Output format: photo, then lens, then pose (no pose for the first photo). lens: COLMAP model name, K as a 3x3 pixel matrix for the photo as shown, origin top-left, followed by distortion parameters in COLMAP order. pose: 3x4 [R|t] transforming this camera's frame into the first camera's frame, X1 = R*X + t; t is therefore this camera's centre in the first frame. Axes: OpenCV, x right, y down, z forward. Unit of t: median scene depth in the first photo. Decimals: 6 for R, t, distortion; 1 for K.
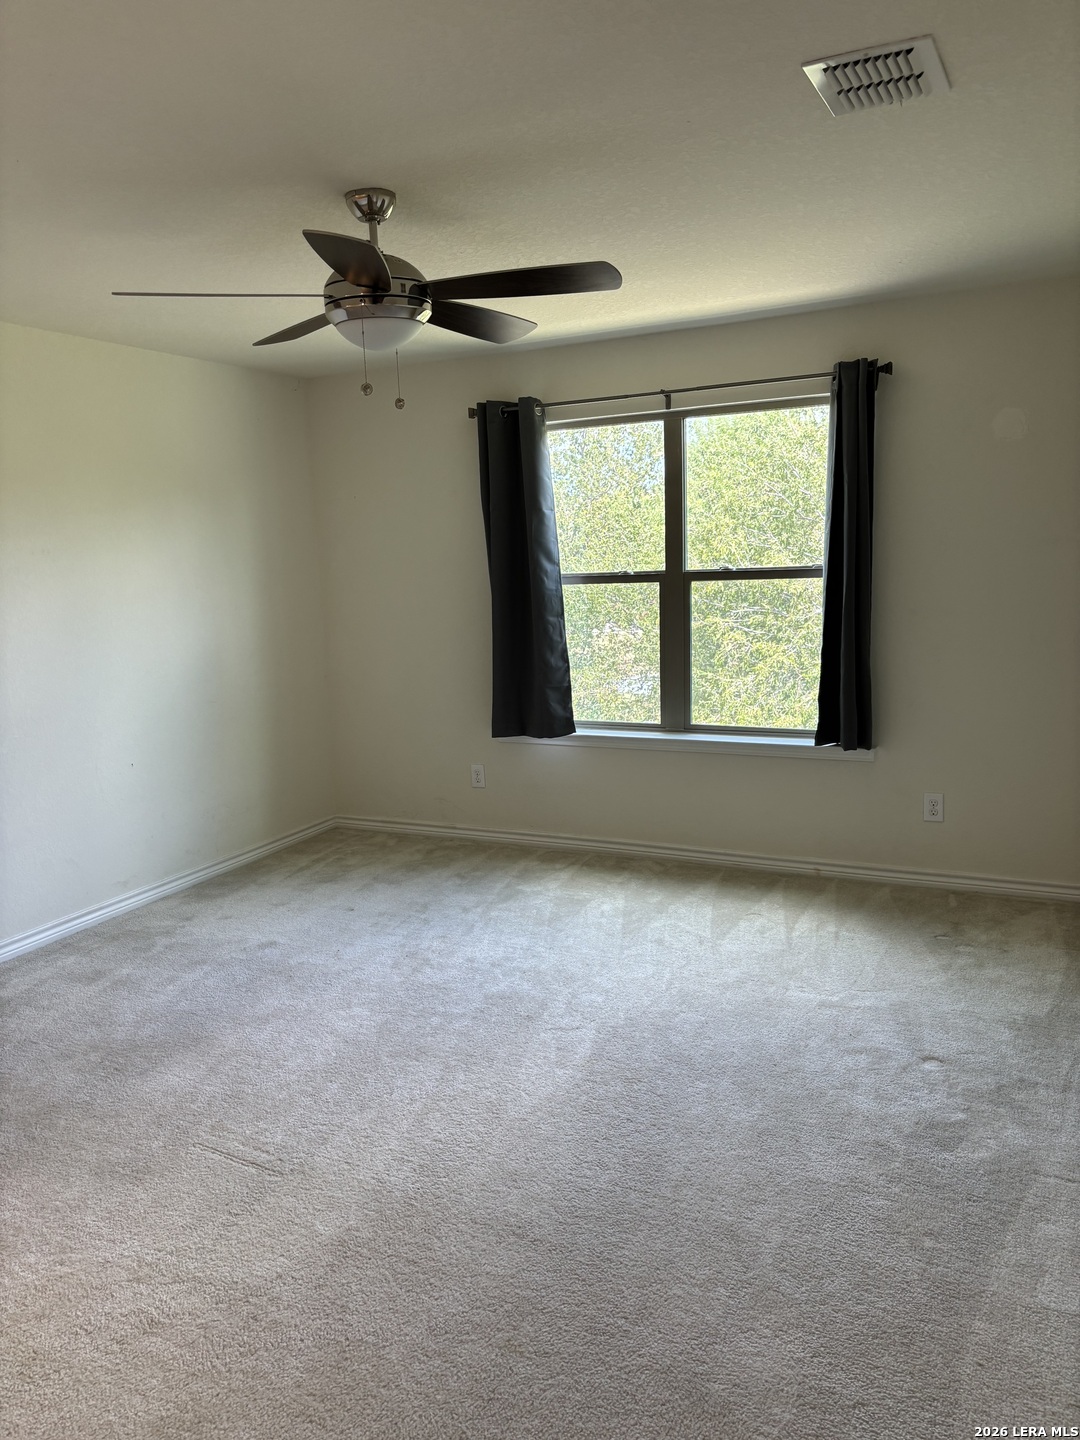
lens RADIAL K [[1083.3, 0, 525.5], [0, 1083.3, 725.1], [0, 0, 1]] dist [0.035205, -0.032908]
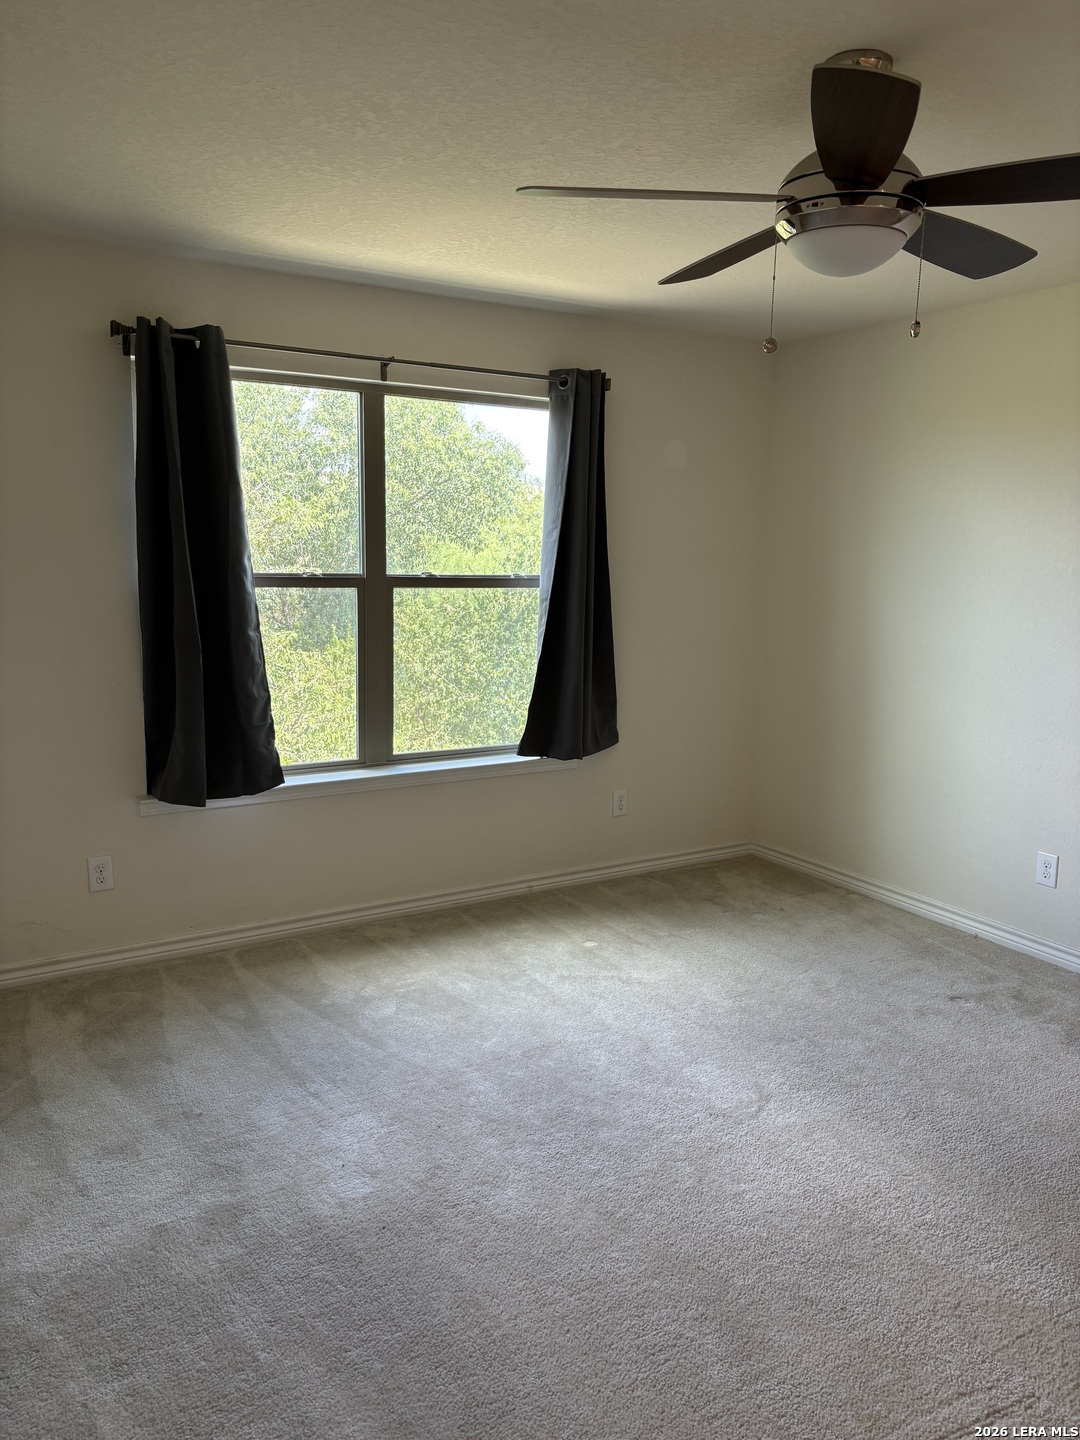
lens RADIAL K [[1083.3, 0, 532.9], [0, 1083.3, 707.4], [0, 0, 1]] dist [0.035205, -0.032908]
pose [[0.525908, -0.078662, 0.846896, -0.519545], [0.102004, 0.994361, 0.029016, -0.052375], [-0.844402, 0.071127, 0.530967, 0.463558]]
